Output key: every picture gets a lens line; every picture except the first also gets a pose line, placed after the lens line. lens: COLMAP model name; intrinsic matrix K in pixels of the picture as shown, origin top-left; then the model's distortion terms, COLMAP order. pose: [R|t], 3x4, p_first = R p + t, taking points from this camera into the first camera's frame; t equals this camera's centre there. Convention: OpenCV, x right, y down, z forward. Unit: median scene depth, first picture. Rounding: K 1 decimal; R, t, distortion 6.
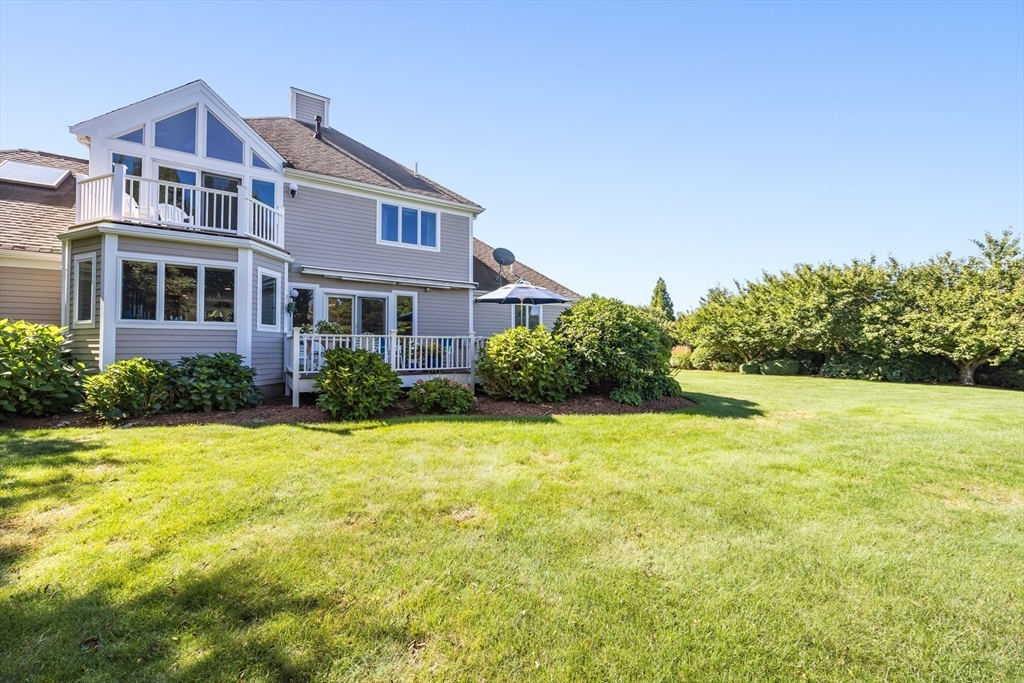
lens RADIAL K [[406.1, 0, 511.1], [0, 406.1, 341.2], [0, 0, 1]] dist [-0.004095, -0.000891]
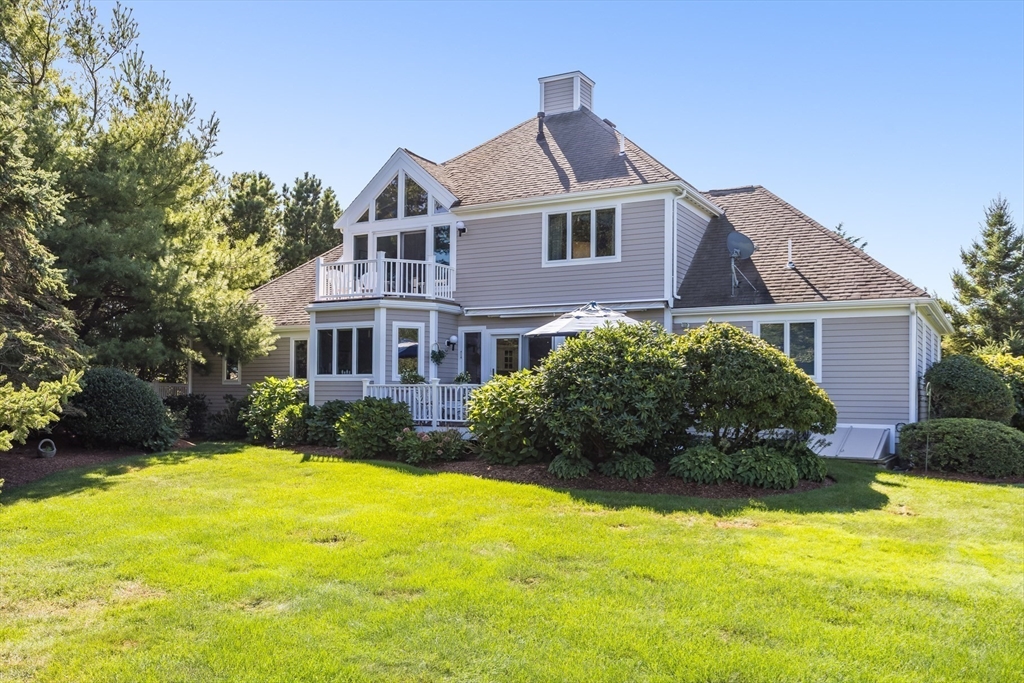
lens RADIAL K [[898.8, 0, 511.5], [0, 898.8, 343.3], [0, 0, 1]] dist [-0.005216, -0.000299]
pose [[0.459130, -0.045952, -0.887180, 1.491251], [0.011208, 0.998881, -0.045937, -0.011053], [0.888298, 0.011147, 0.459131, 0.161841]]
